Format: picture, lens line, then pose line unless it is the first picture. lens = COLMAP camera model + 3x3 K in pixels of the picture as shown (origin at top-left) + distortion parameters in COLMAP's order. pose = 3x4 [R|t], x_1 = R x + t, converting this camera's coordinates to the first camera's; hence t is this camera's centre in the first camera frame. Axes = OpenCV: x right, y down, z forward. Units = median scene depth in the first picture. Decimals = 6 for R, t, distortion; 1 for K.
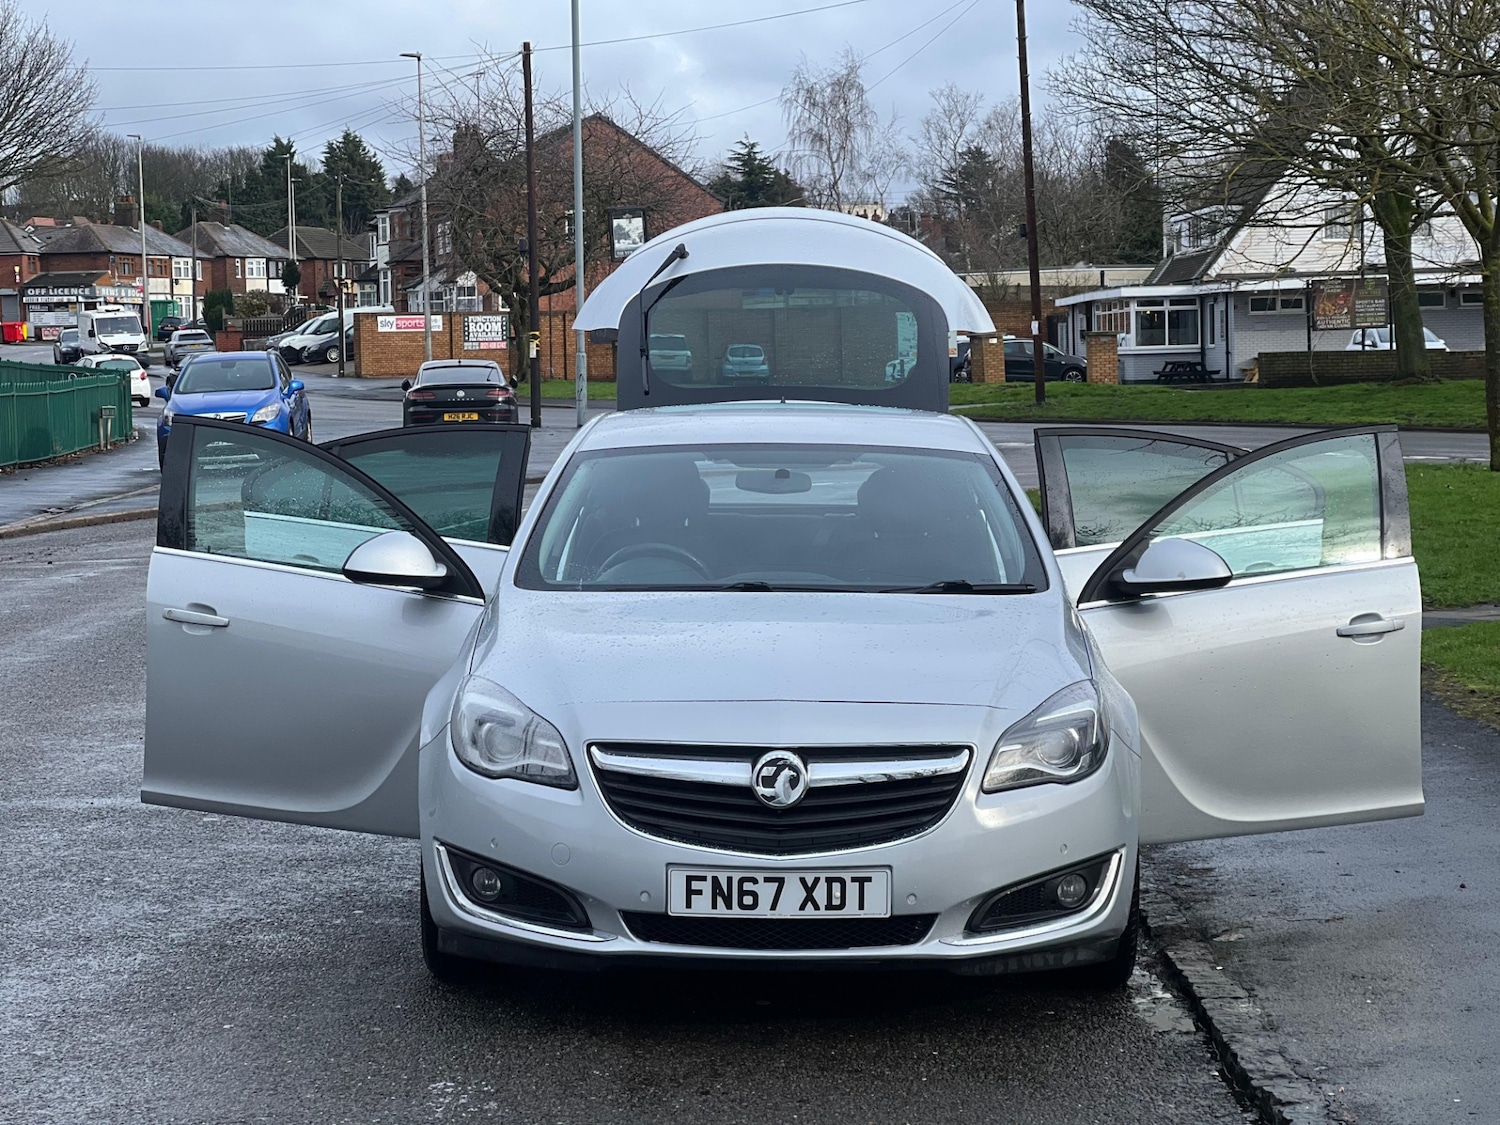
lens RADIAL K [[3362.0, 0, 754.0], [0, 3362.0, 559.7], [0, 0, 1]] dist [0.234261, 0.000000]
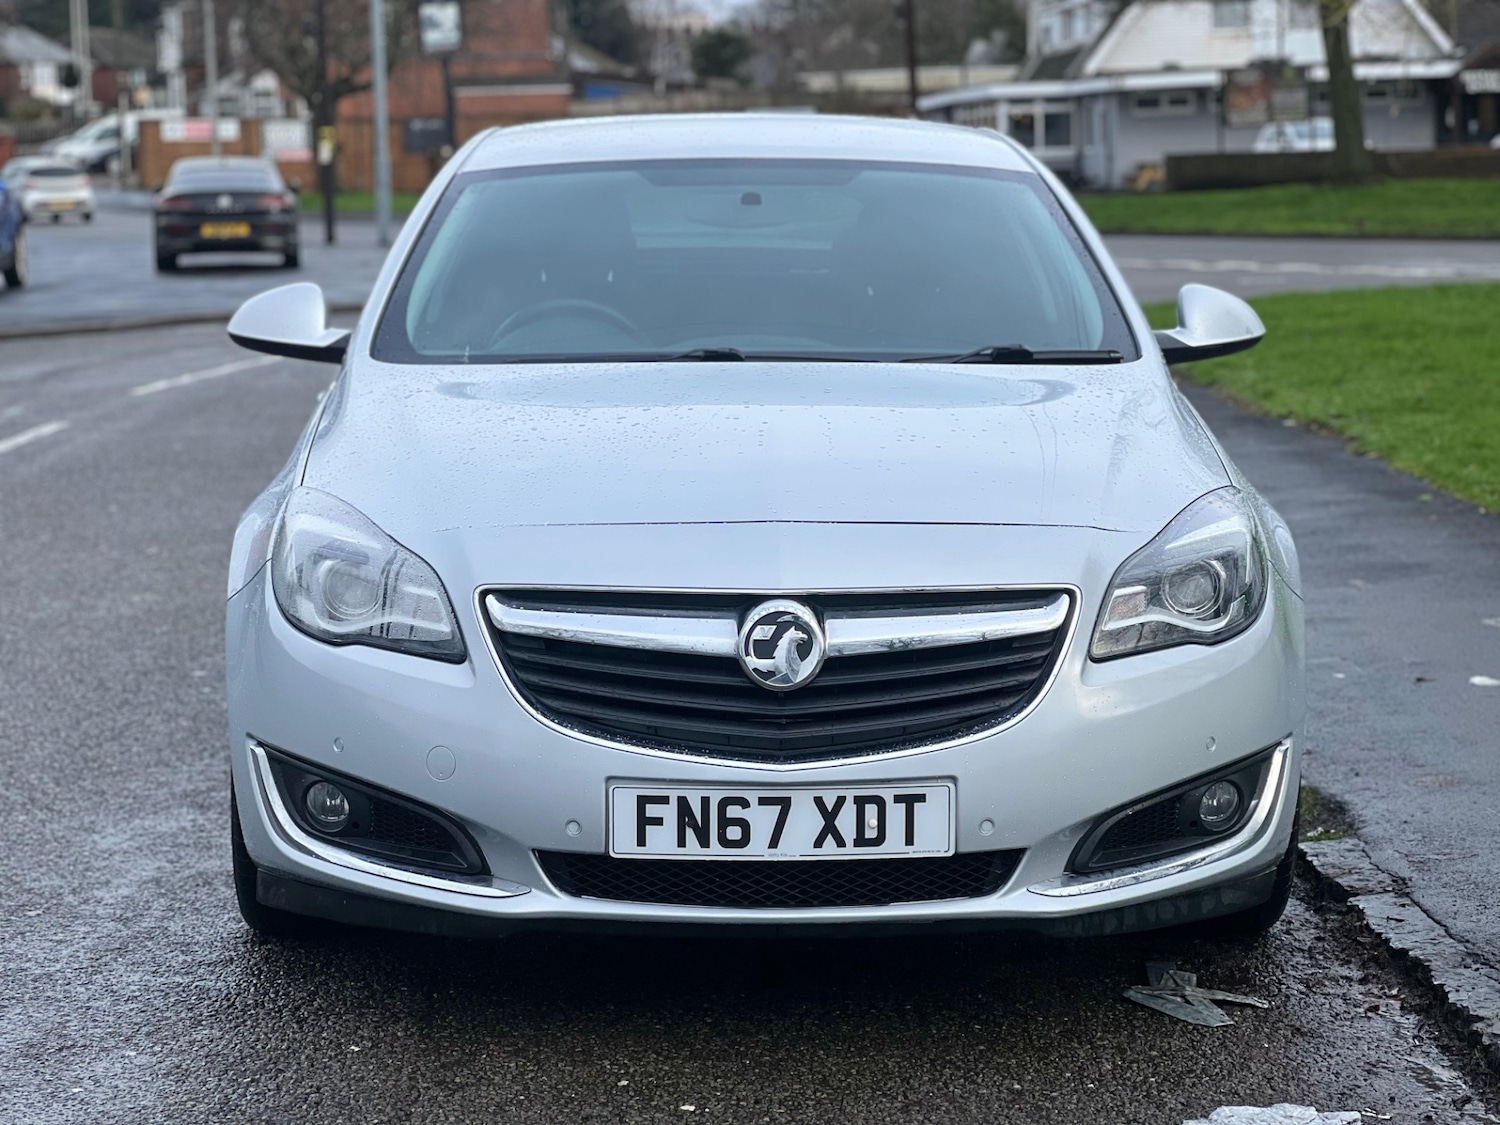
lens RADIAL K [[3362.0, 0, 756.2], [0, 3362.0, 496.1], [0, 0, 1]] dist [0.234261, 0.000000]
pose [[0.999341, -0.008580, 0.035281, -0.019385], [0.007269, 0.999284, 0.037120, 0.012712], [-0.035574, -0.036839, 0.998688, 0.353739]]
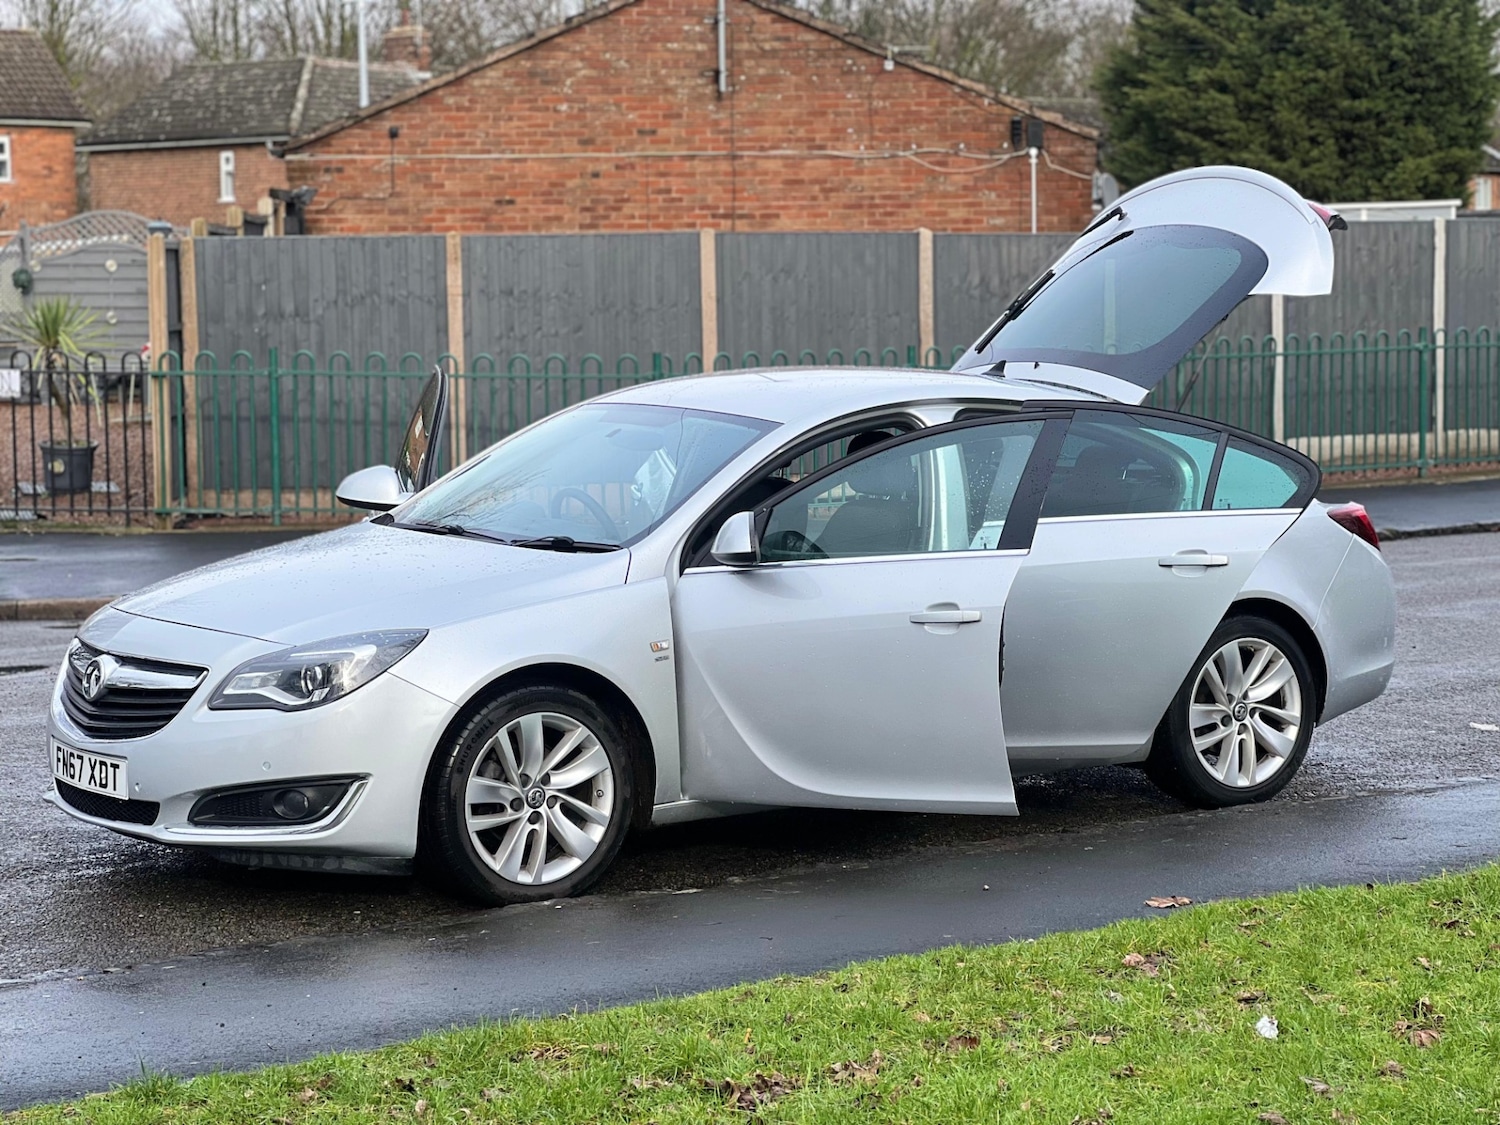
lens RADIAL K [[3362.0, 0, 738.9], [0, 3362.0, 557.0], [0, 0, 1]] dist [0.234261, 0.000000]
pose [[0.580052, 0.075222, -0.811099, 1.134023], [-0.049296, 0.997144, 0.057222, -0.060793], [0.813087, 0.006792, 0.582103, 0.461327]]
